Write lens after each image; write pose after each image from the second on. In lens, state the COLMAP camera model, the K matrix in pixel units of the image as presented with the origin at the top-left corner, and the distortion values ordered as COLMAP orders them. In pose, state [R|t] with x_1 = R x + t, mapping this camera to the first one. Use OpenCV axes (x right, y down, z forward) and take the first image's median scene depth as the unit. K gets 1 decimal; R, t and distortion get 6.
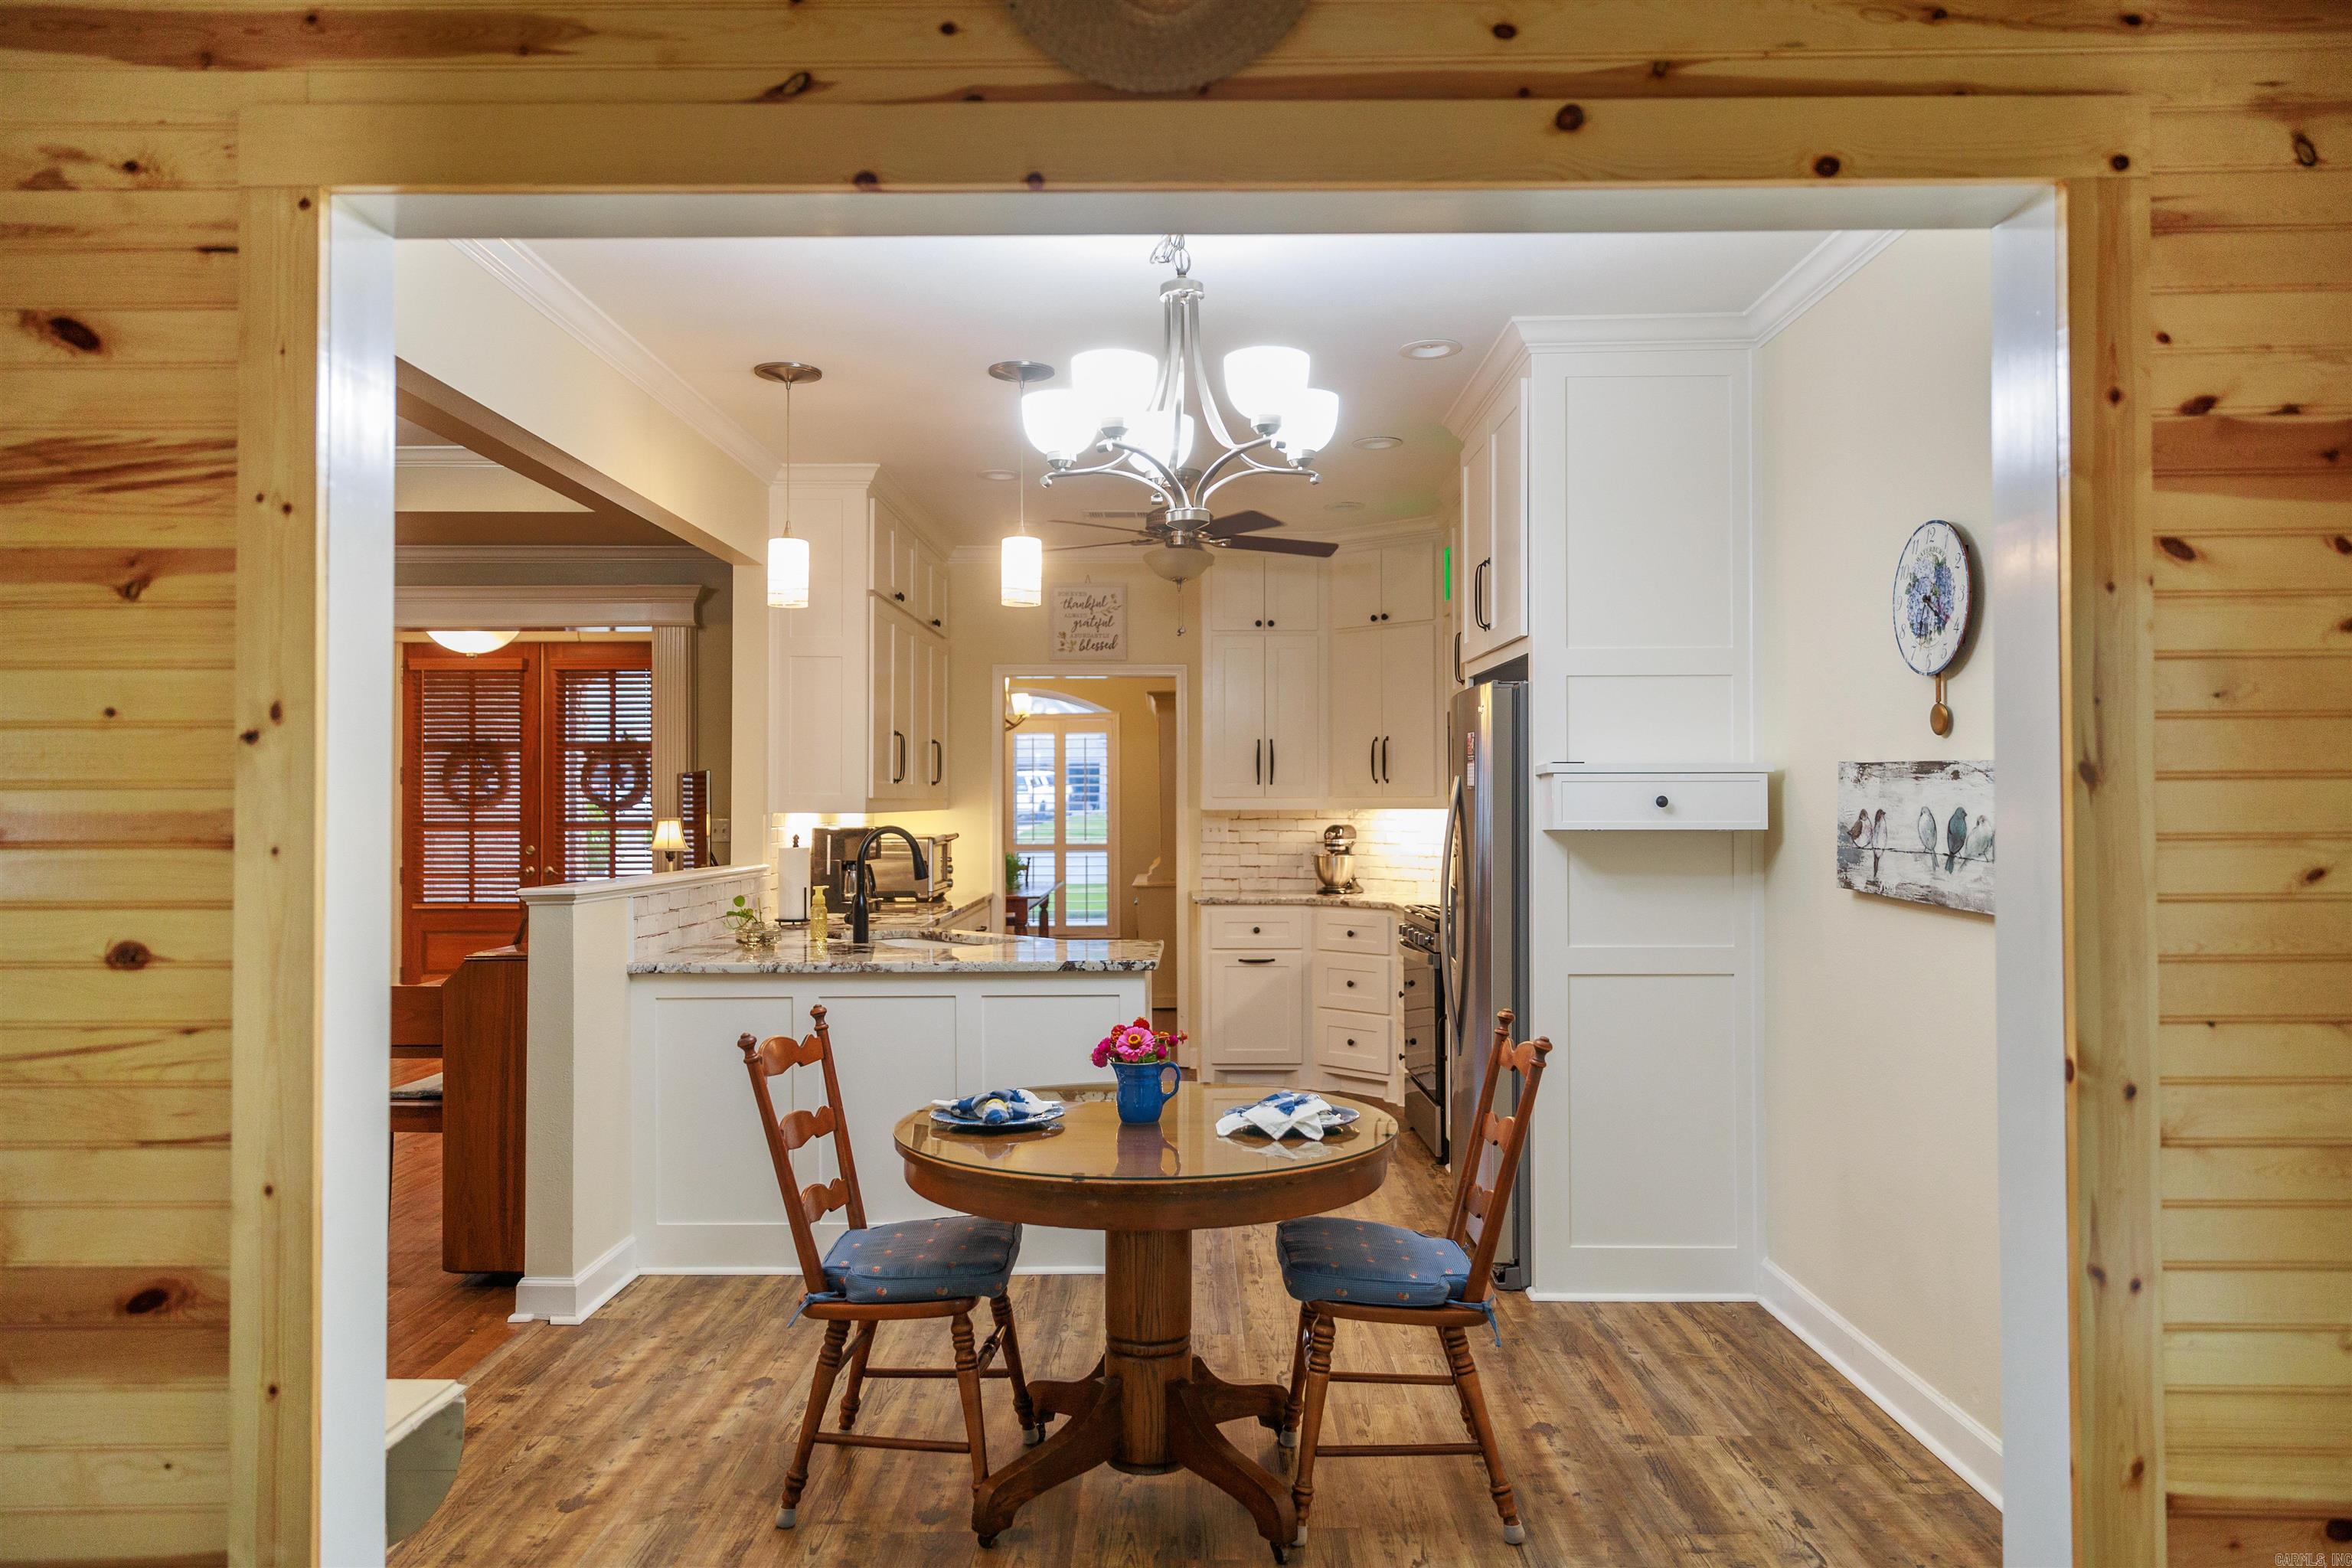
lens RADIAL K [[1555.5, 0, 1167.9], [0, 1555.5, 779.1], [0, 0, 1]] dist [0.010056, -0.007157]
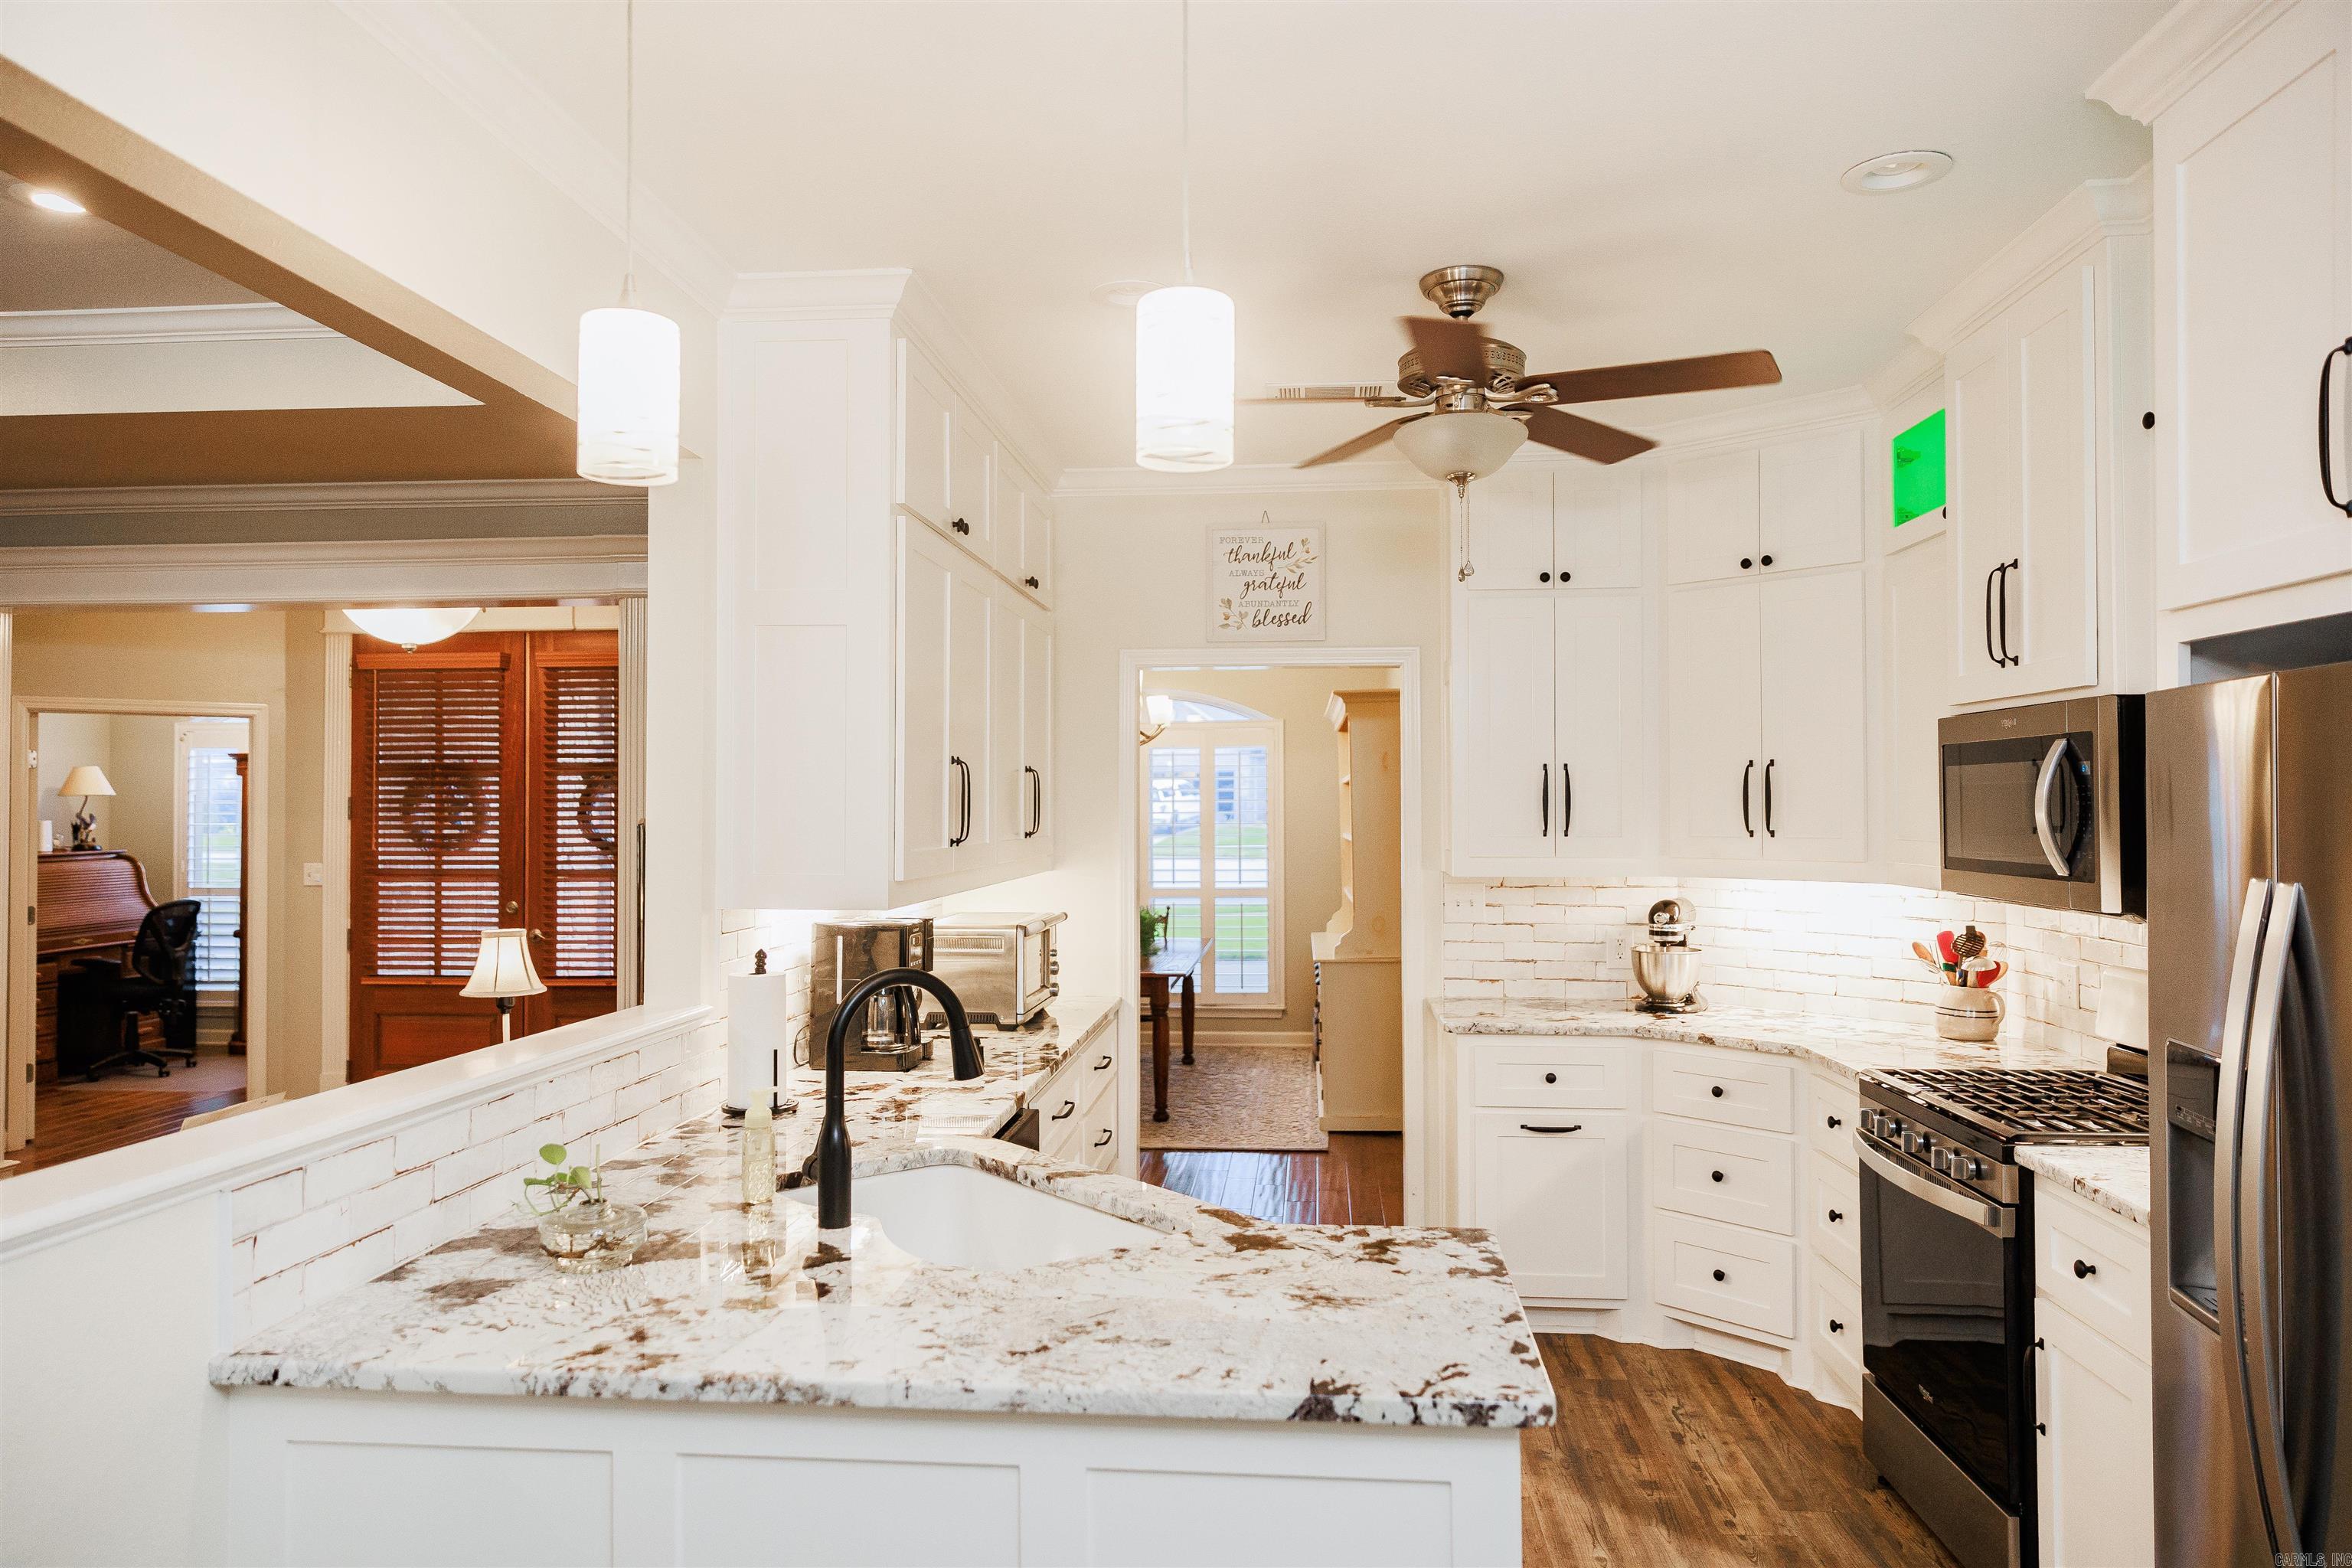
lens RADIAL K [[1555.5, 0, 1167.9], [0, 1555.5, 779.1], [0, 0, 1]] dist [0.010056, -0.007157]
pose [[0.996507, -0.002162, -0.083487, -0.037931], [0.001848, 0.999991, -0.003838, -0.016411], [0.083495, 0.003670, 0.996501, 0.348470]]
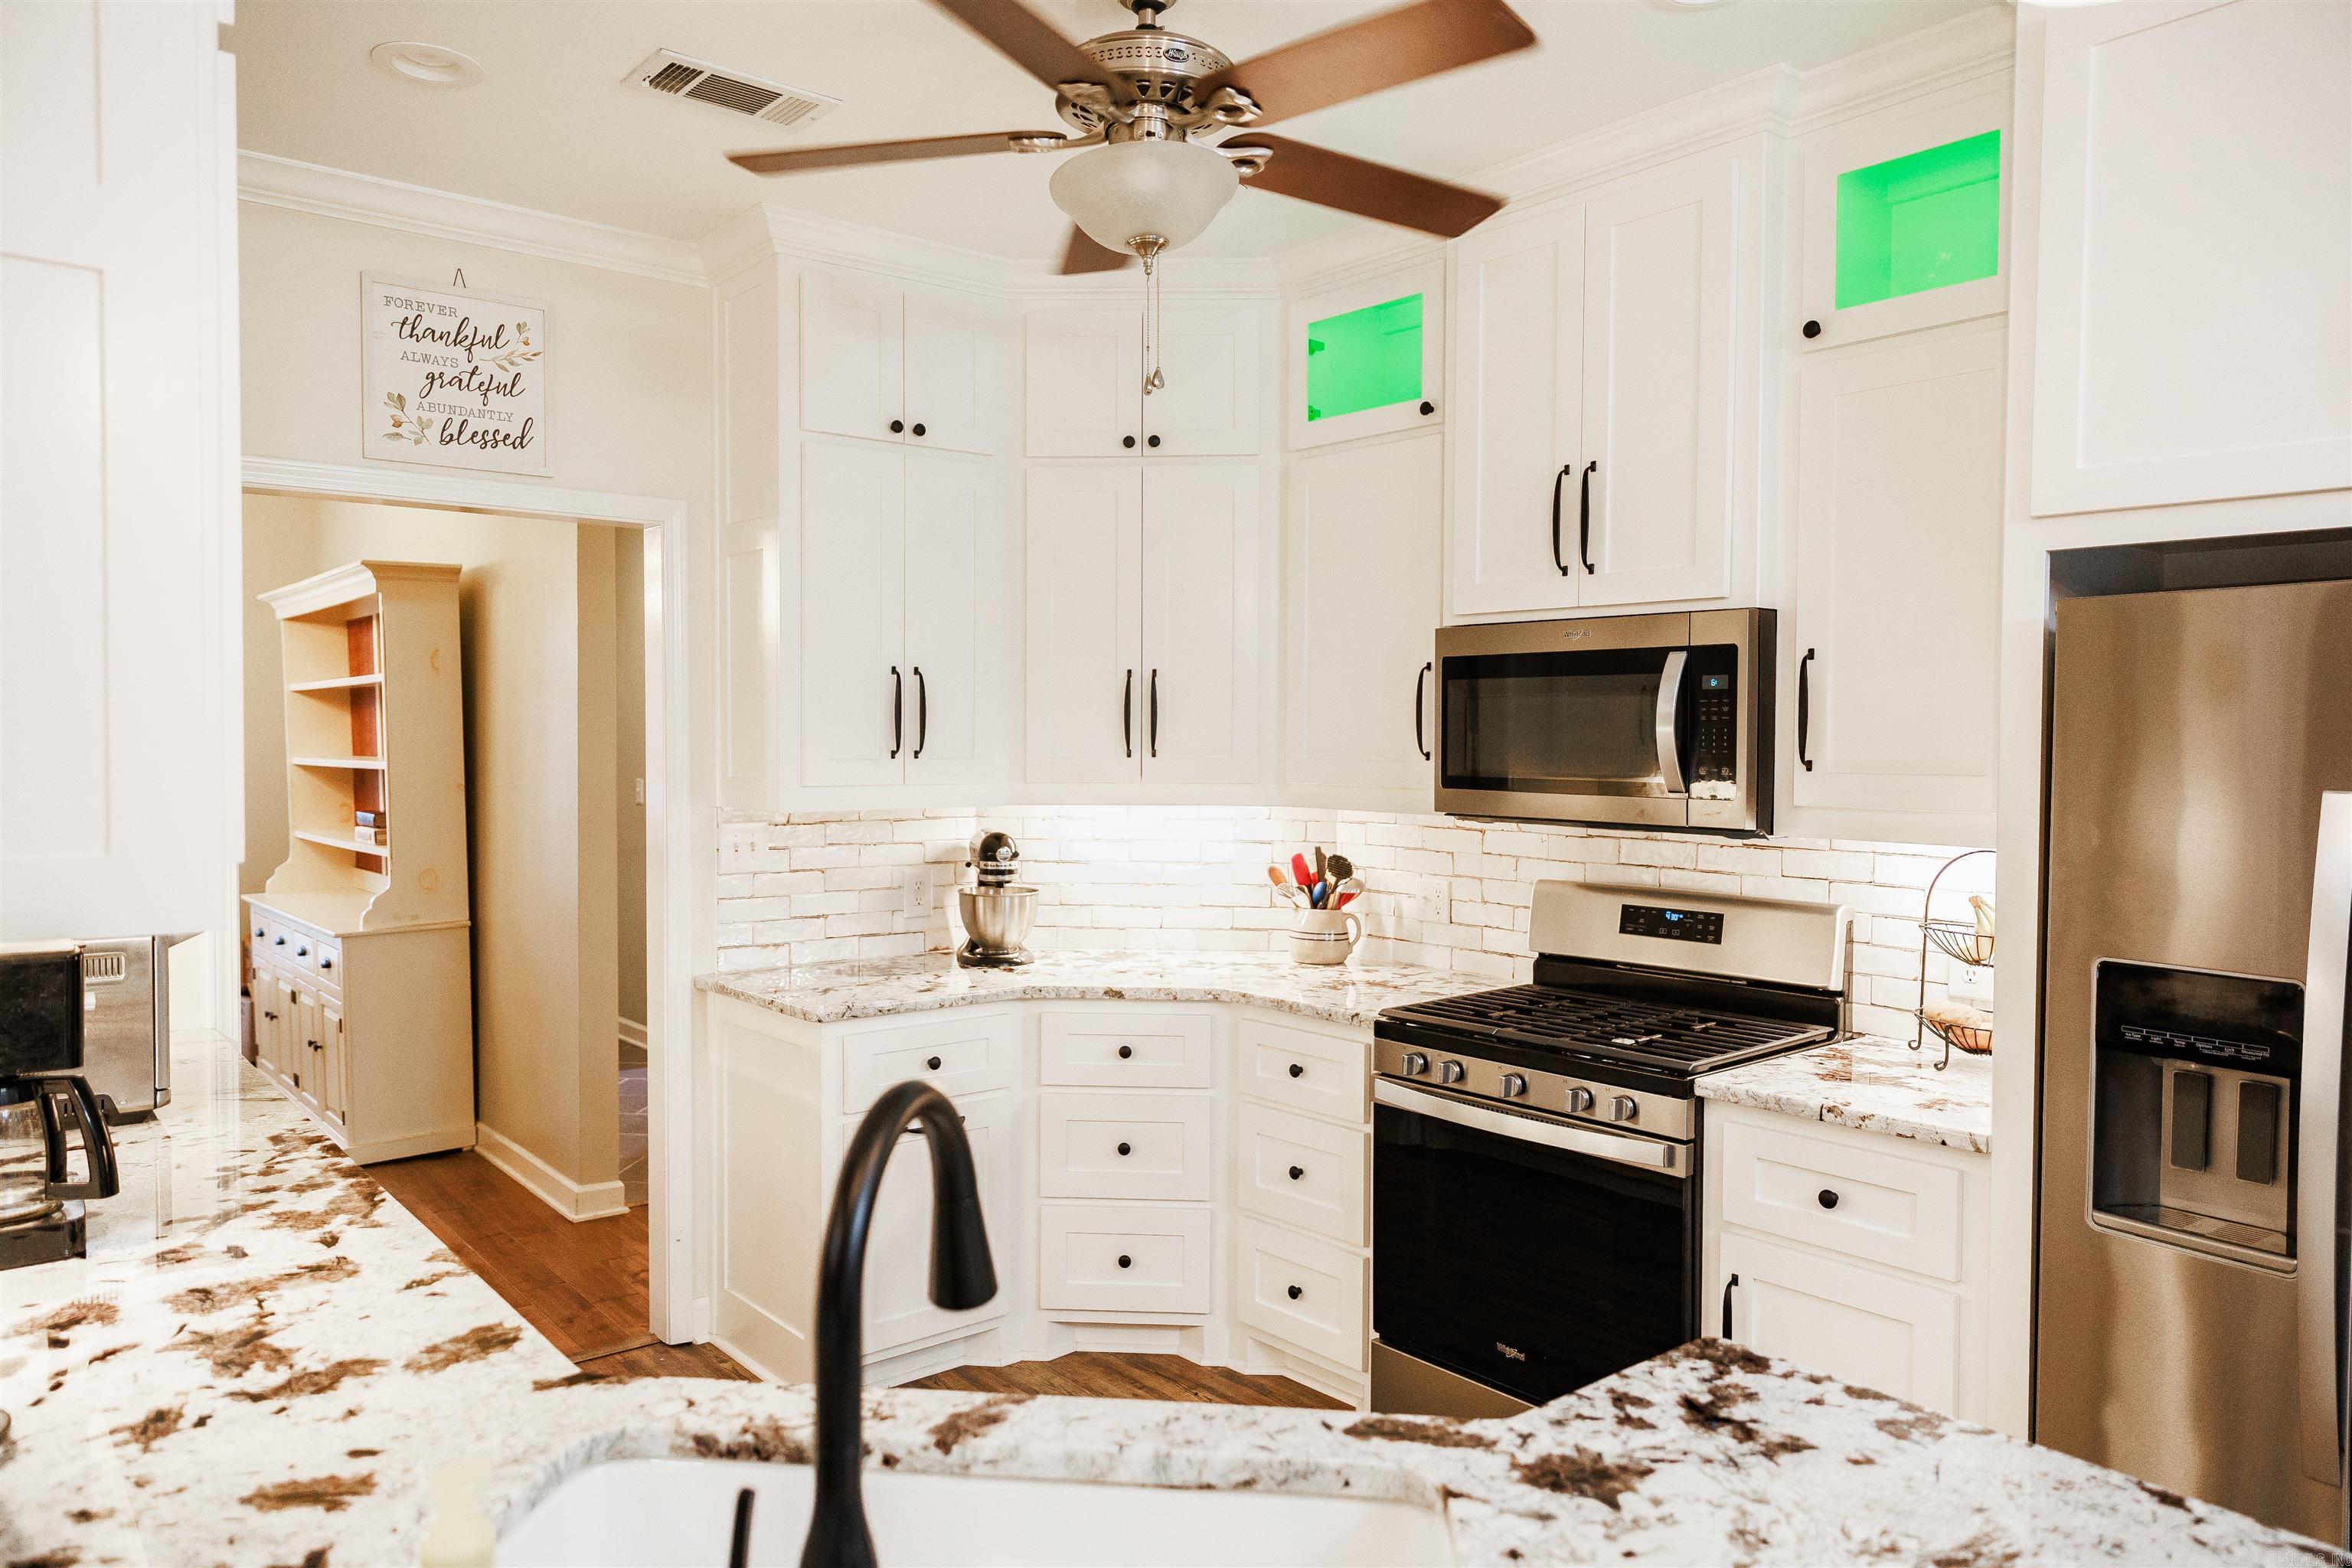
lens RADIAL K [[1555.5, 0, 1167.9], [0, 1555.5, 779.1], [0, 0, 1]] dist [0.010056, -0.007157]
pose [[0.766690, -0.015427, 0.641833, -0.180154], [-0.014145, 0.999063, 0.040910, -0.010709], [-0.641862, -0.040444, 0.765753, 0.539729]]
